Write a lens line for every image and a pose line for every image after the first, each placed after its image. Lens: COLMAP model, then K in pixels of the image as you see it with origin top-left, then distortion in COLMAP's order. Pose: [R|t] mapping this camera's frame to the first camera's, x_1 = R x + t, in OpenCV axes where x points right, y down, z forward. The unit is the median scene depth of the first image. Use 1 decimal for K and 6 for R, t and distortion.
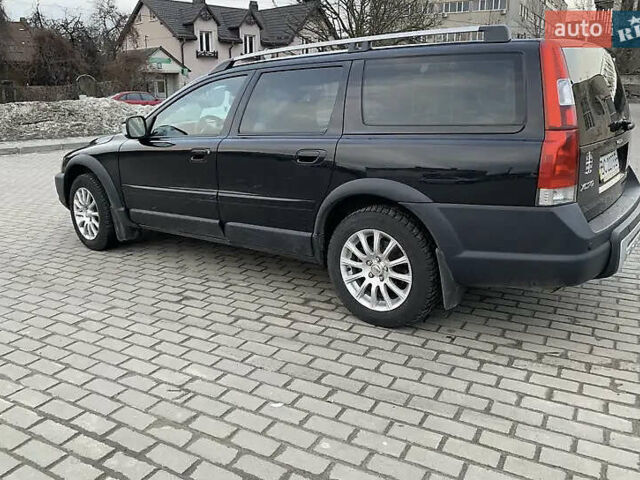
lens RADIAL K [[531.2, 0, 320.0], [0, 531.2, 240.0], [0, 0, 1]] dist [0.008903, 0.005710]
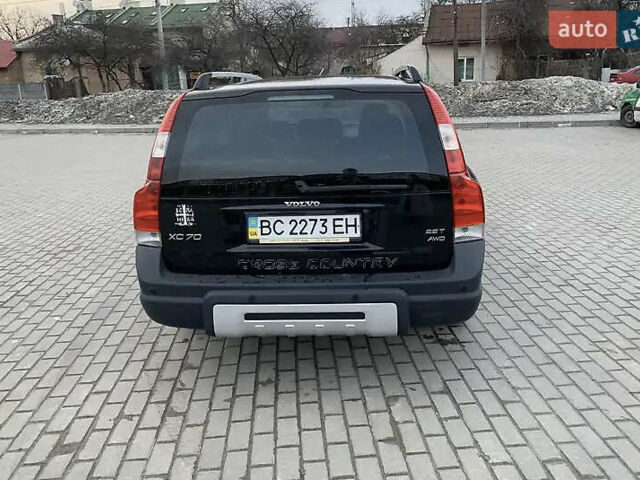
lens RADIAL K [[541.7, 0, 320.0], [0, 541.7, 240.0], [0, 0, 1]] dist [-0.001204, -0.005246]
pose [[0.554326, 0.243897, -0.795762, 1.297144], [-0.202245, 0.966915, 0.155471, -0.269286], [0.807354, 0.074757, 0.585313, 0.542111]]
